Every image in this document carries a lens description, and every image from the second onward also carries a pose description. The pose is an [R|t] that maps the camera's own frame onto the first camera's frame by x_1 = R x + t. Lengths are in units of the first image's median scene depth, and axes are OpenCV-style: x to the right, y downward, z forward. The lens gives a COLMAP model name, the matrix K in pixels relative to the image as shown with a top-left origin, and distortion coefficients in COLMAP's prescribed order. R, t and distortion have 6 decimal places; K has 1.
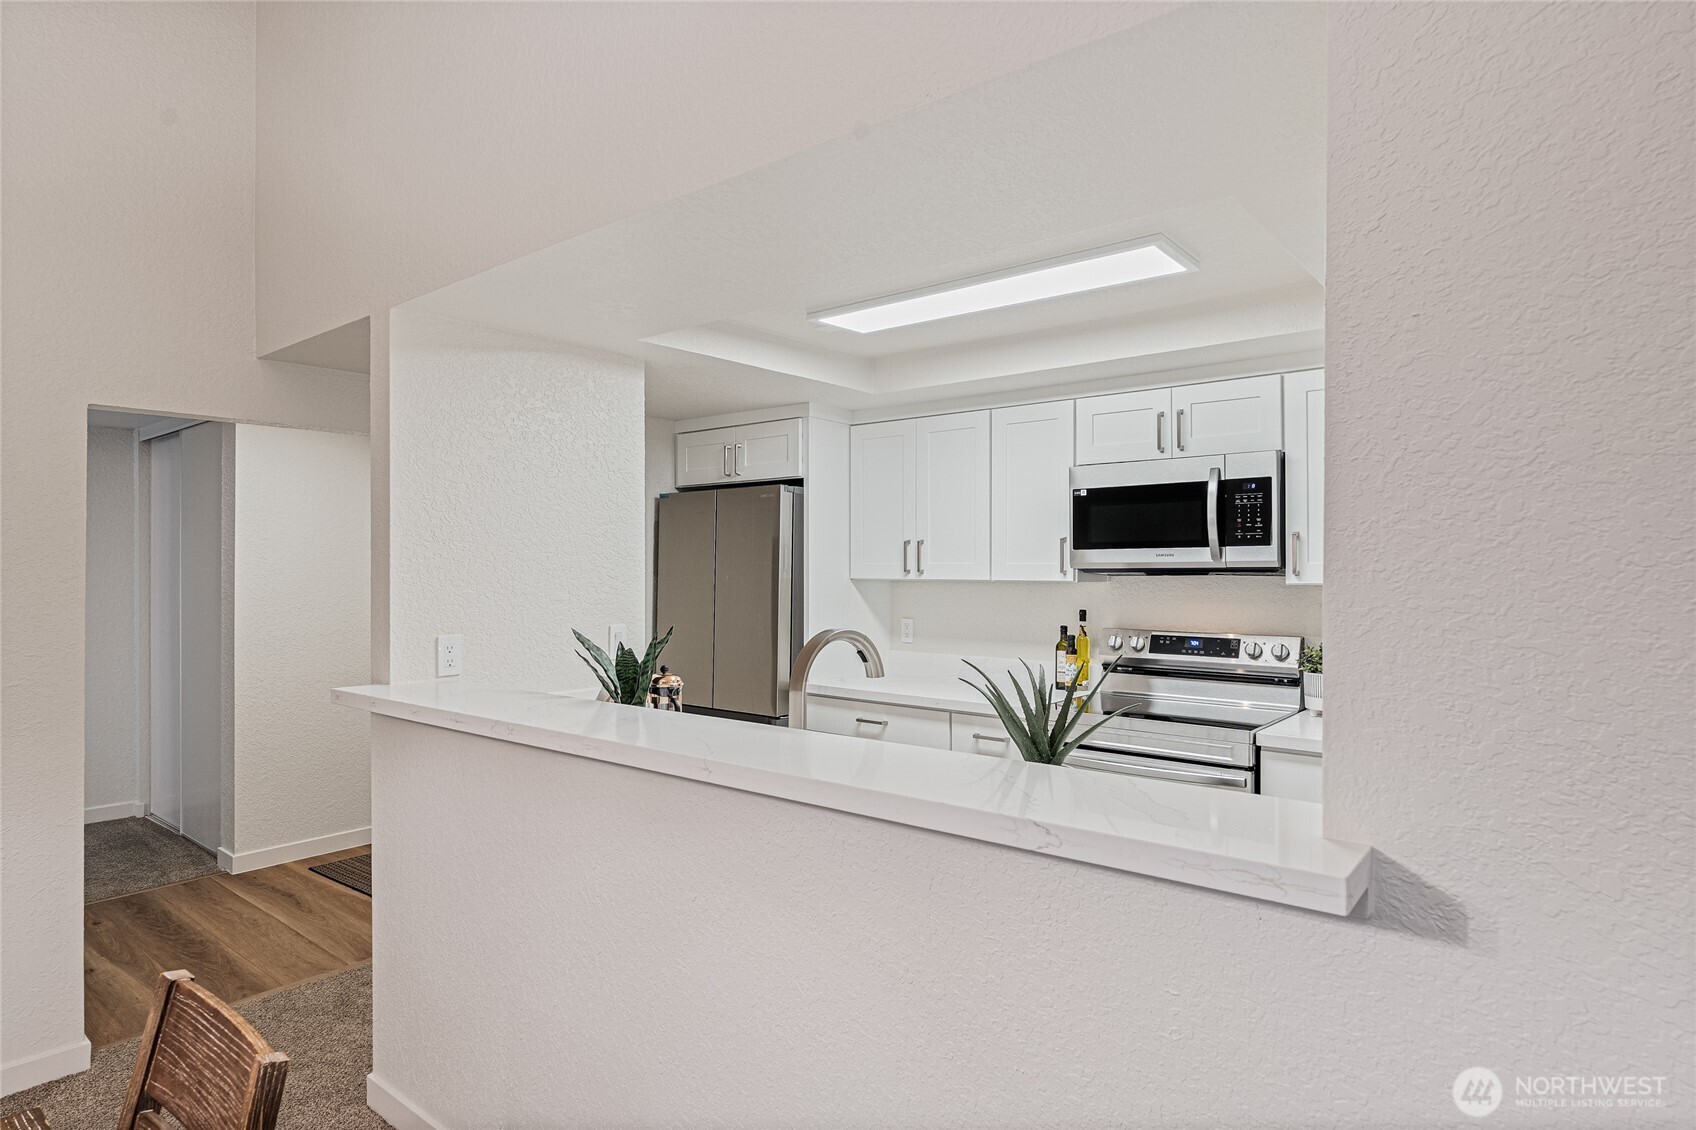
lens RADIAL K [[928.6, 0, 847.3], [0, 928.6, 568.6], [0, 0, 1]] dist [0.005940, -0.000837]
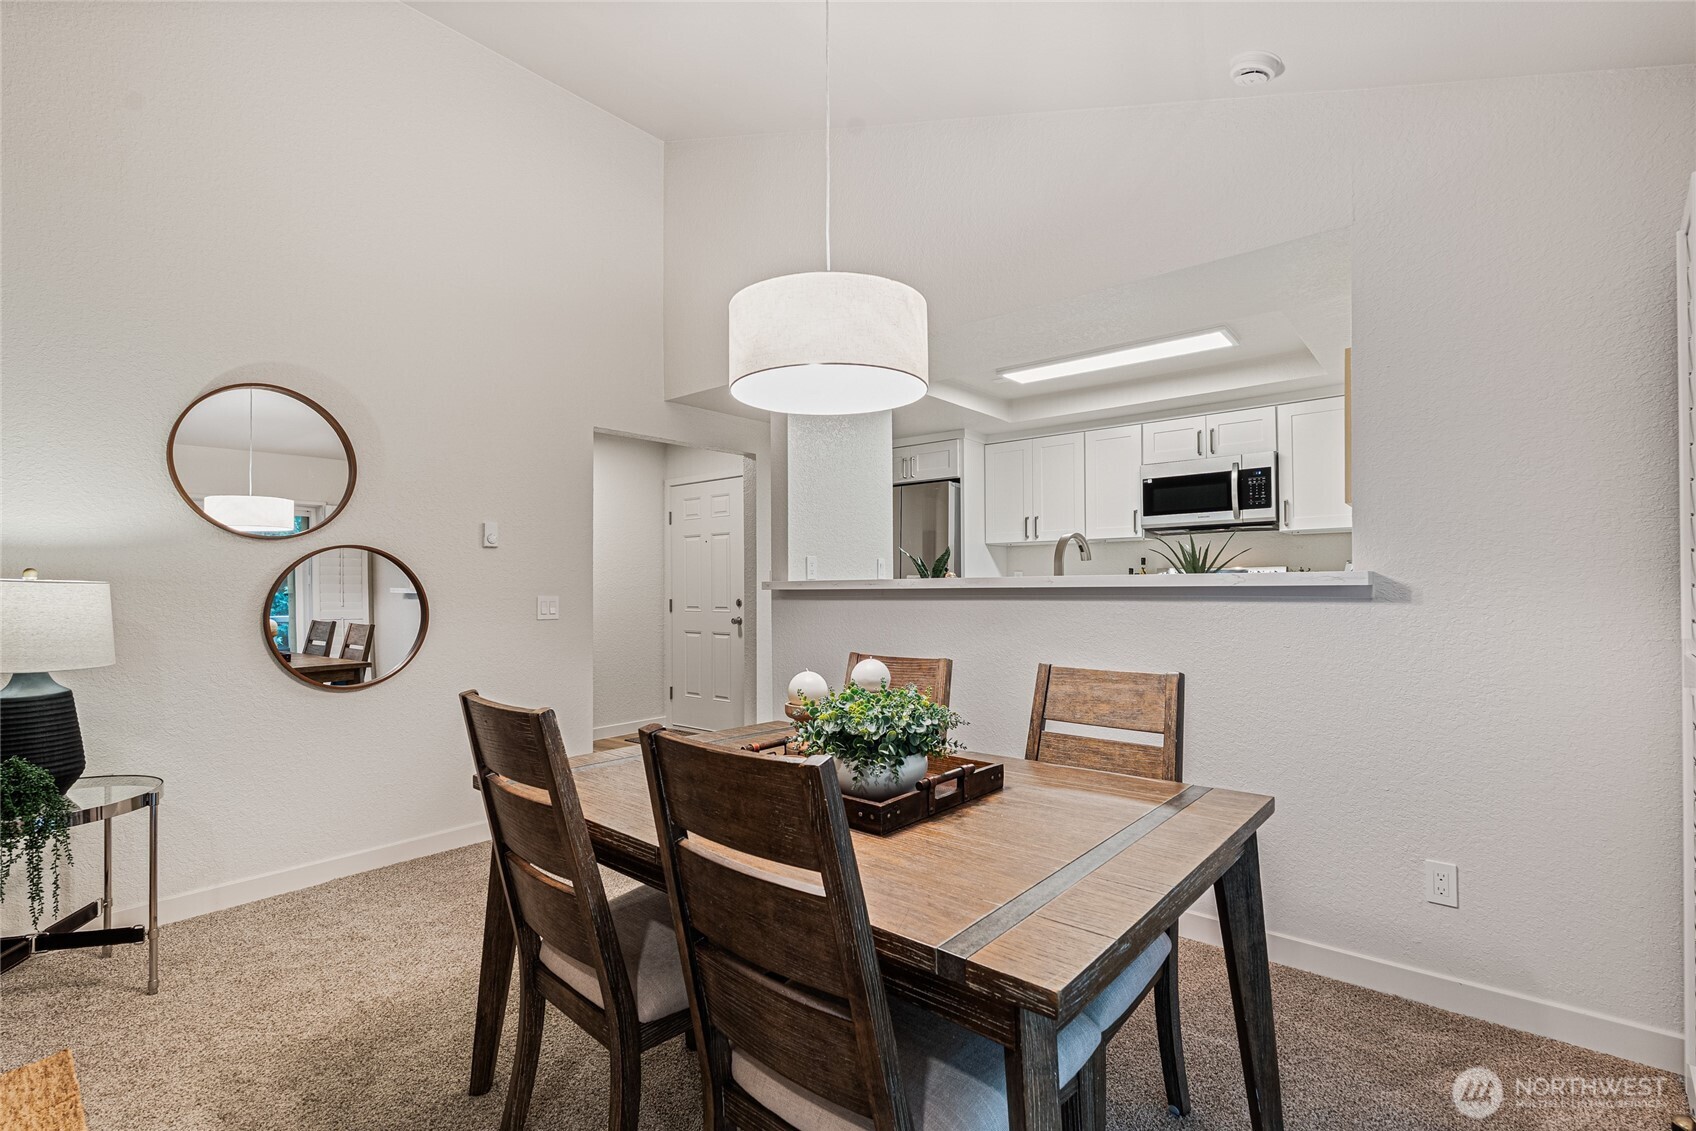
lens RADIAL K [[759.3, 0, 856.5], [0, 759.3, 582.5], [0, 0, 1]] dist [-0.006585, 0.000414]
pose [[0.999973, -0.006500, -0.003448, -0.249231], [0.006480, 0.999963, -0.005669, 0.097203], [0.003484, 0.005646, 0.999978, -0.319070]]
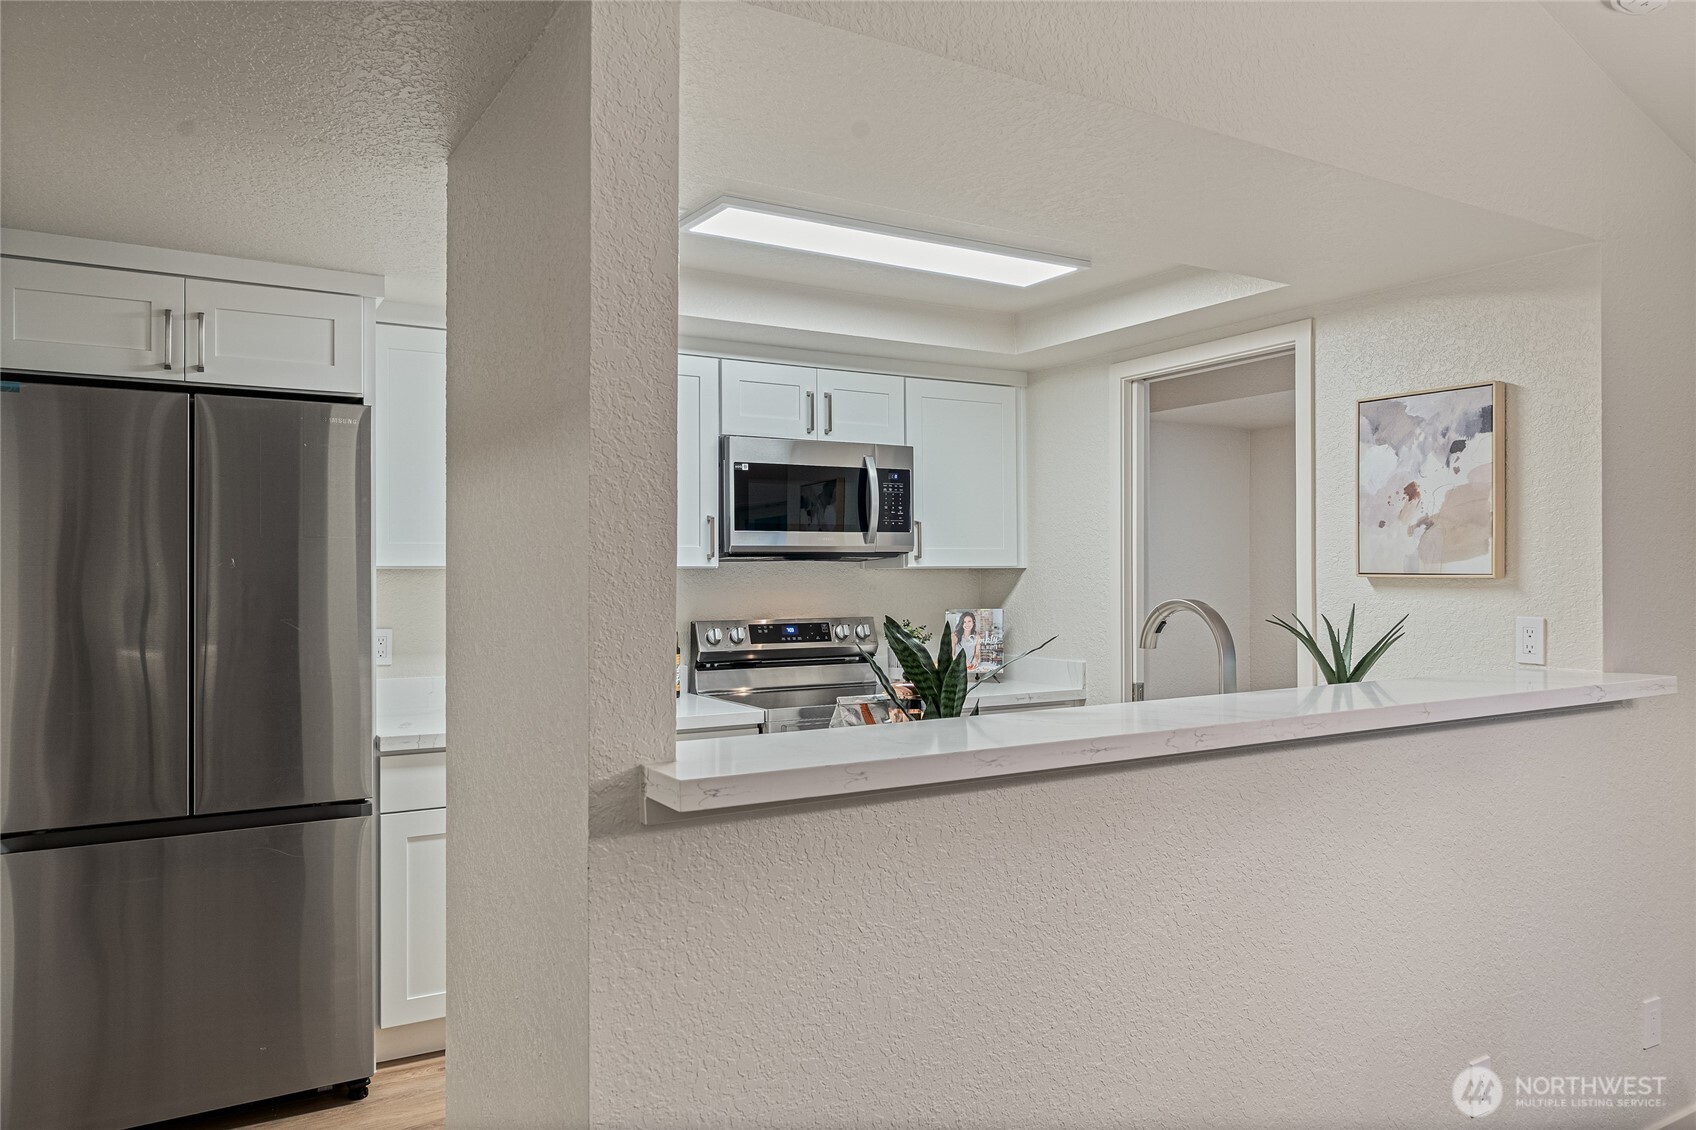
lens RADIAL K [[1163.1, 0, 854.7], [0, 1163.1, 563.1], [0, 0, 1]] dist [-0.003393, -0.001105]
pose [[0.347618, 0.008312, 0.937599, -0.738450], [0.003545, 0.999942, -0.010179, 0.022036], [-0.937629, 0.006862, 0.347569, 0.502847]]
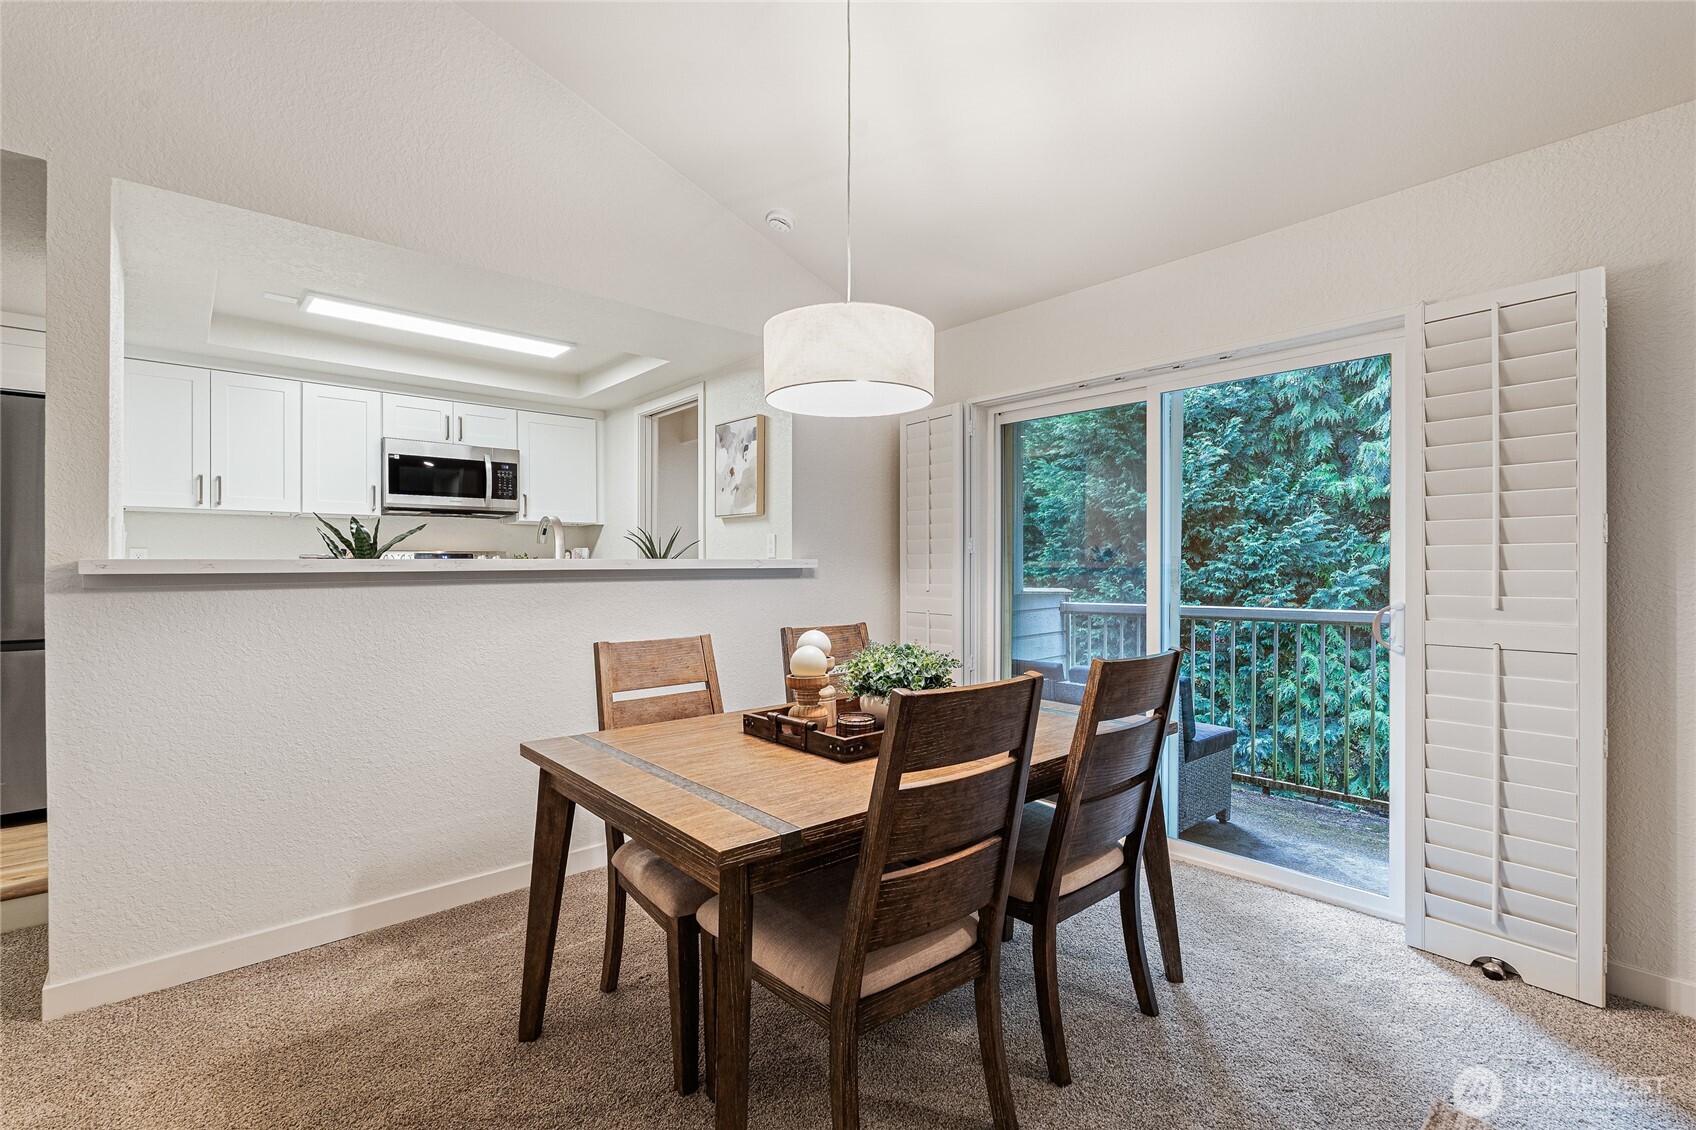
lens RADIAL K [[759.3, 0, 849.9], [0, 759.3, 564.4], [0, 0, 1]] dist [-0.006585, 0.000414]
pose [[0.149074, 0.001554, 0.988825, -0.833466], [0.003962, 0.999990, -0.002169, 0.096403], [-0.988818, 0.004241, 0.149066, 0.087642]]
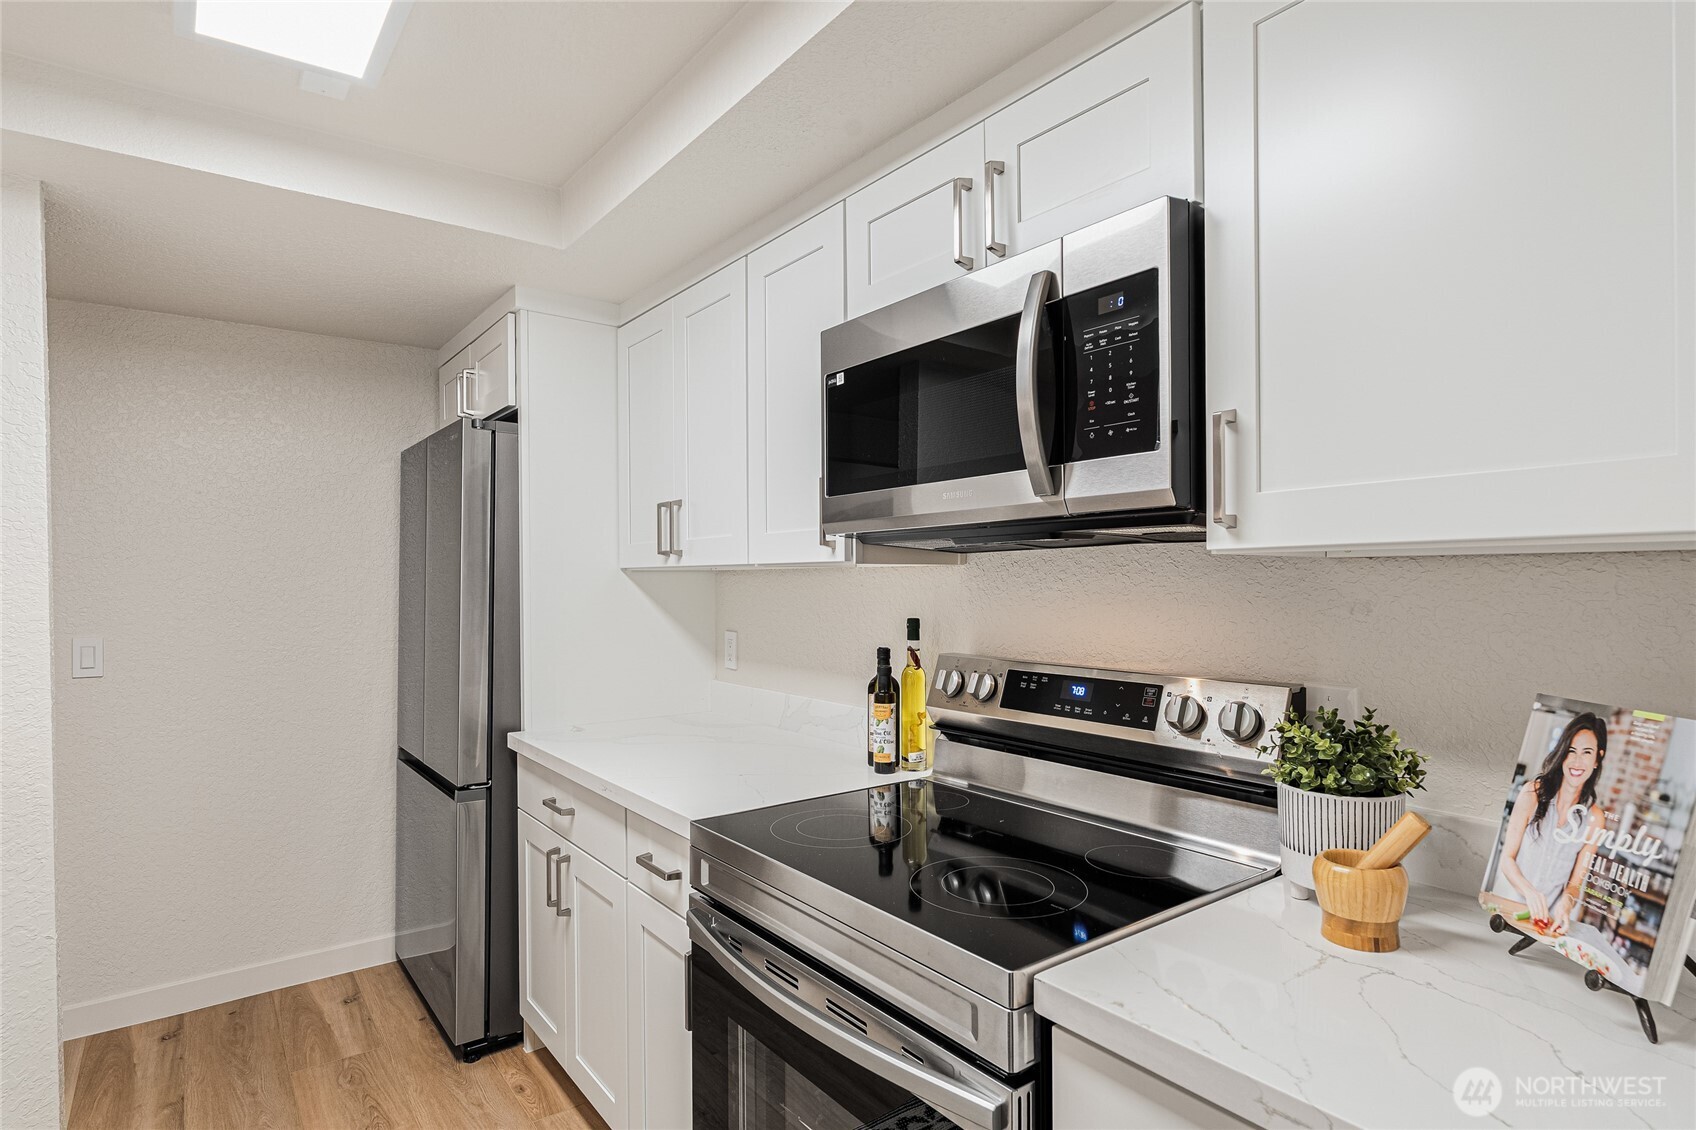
lens RADIAL K [[872.7, 0, 860.7], [0, 872.7, 590.5], [0, 0, 1]] dist [-0.001903, 0.000652]
pose [[0.974299, -0.003417, -0.225233, 0.360461], [0.006479, 0.999896, 0.012856, 0.023048], [0.225165, -0.013985, 0.974220, 0.540447]]
